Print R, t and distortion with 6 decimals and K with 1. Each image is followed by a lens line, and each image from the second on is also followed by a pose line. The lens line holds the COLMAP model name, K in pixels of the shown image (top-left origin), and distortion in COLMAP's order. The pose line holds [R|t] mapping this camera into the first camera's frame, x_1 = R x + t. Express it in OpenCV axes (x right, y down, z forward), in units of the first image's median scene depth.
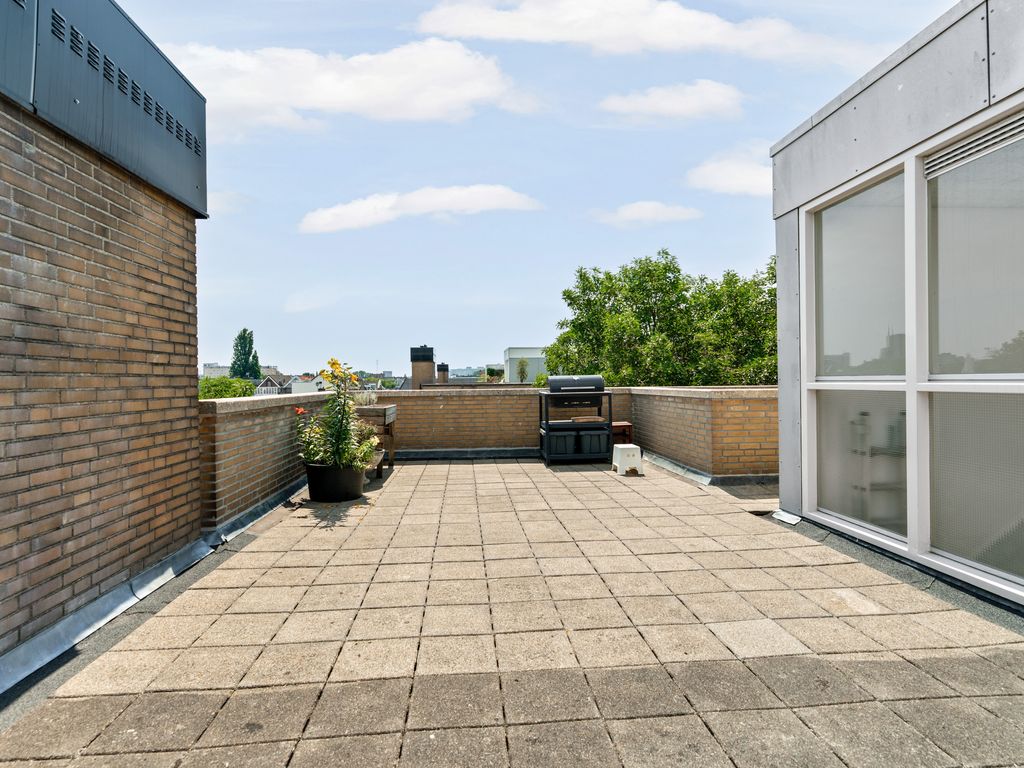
lens RADIAL K [[533.0, 0, 512.0], [0, 533.0, 384.0], [0, 0, 1]] dist [0.000377, 0.000238]
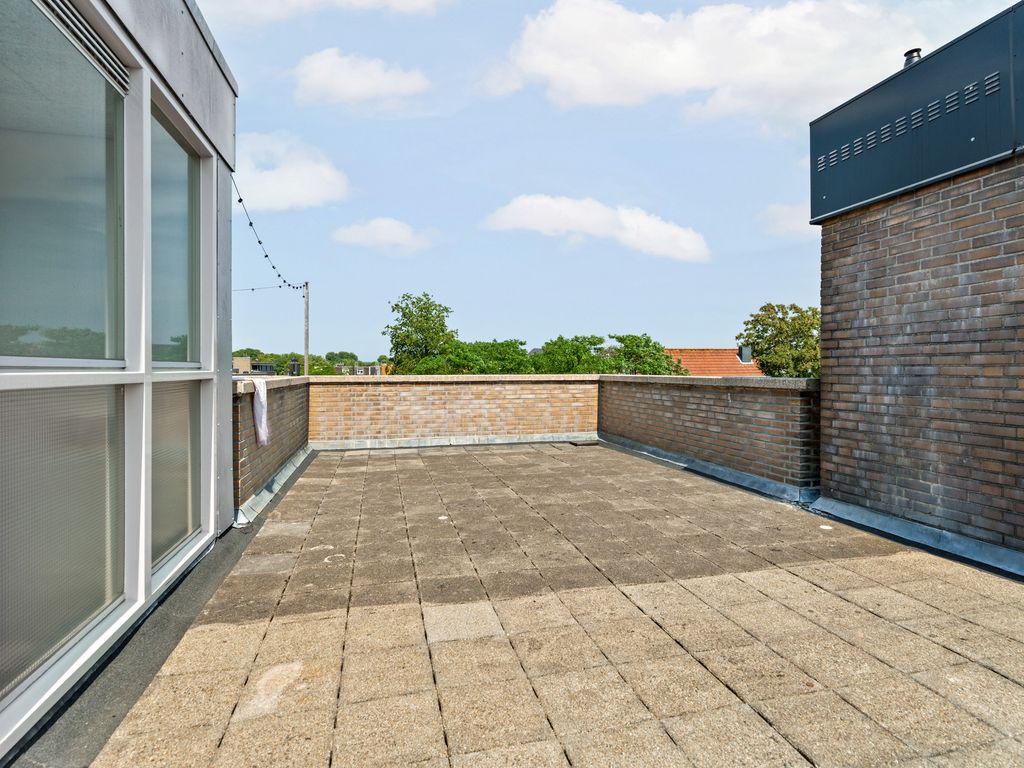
lens RADIAL K [[533.0, 0, 512.0], [0, 533.0, 384.0], [0, 0, 1]] dist [0.000377, 0.000238]
pose [[-0.988397, 0.018024, -0.150819, 0.552116], [0.012938, 0.999316, 0.034636, -0.002987], [0.151340, 0.032282, -0.987955, 2.163549]]
